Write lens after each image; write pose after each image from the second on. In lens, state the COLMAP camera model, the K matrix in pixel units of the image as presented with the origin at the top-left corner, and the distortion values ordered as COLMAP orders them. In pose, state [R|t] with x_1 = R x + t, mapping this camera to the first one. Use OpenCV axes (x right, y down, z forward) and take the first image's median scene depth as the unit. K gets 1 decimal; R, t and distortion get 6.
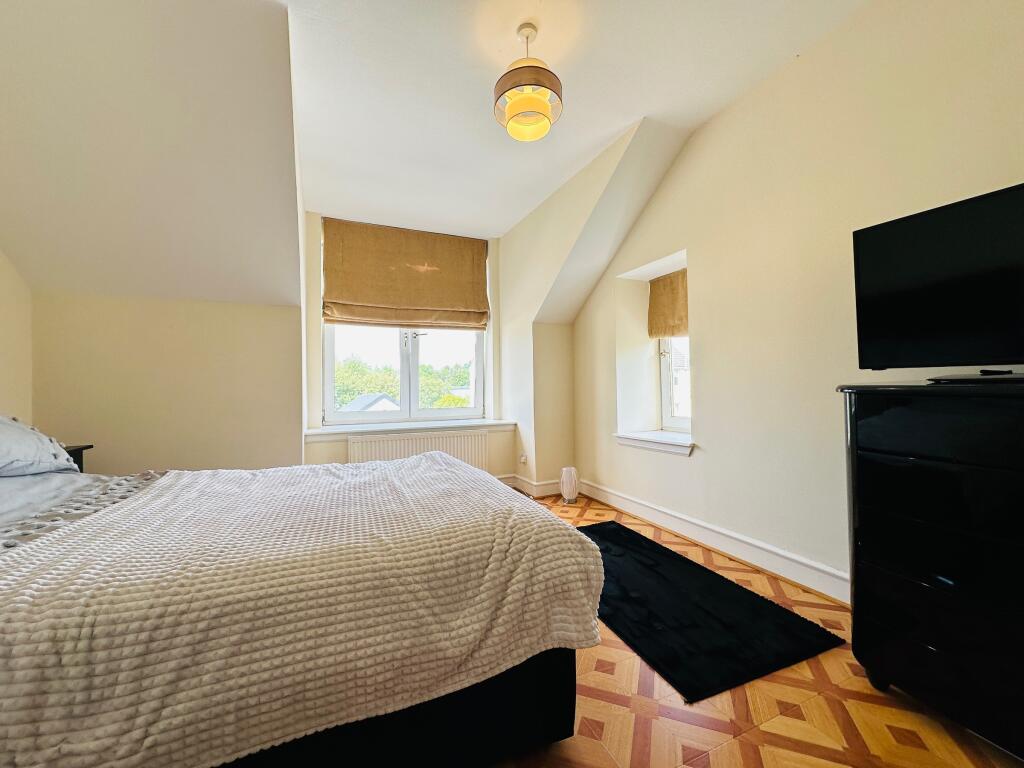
lens RADIAL K [[406.6, 0, 514.3], [0, 406.6, 384.6], [0, 0, 1]] dist [0.000276, 0.000988]
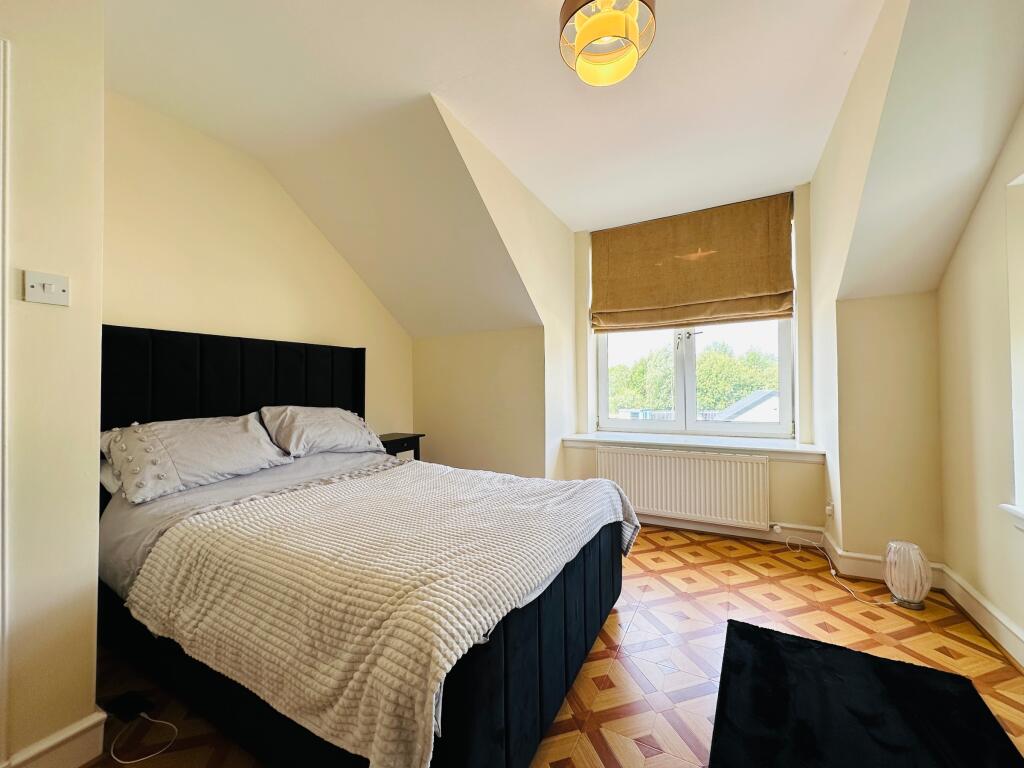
lens RADIAL K [[406.6, 0, 511.6], [0, 406.6, 384.1], [0, 0, 1]] dist [0.000276, 0.000988]
pose [[0.603034, -0.000673, -0.797715, 0.229823], [0.010726, 0.999916, 0.007265, -0.029318], [0.797643, -0.012938, 0.602991, 0.186416]]
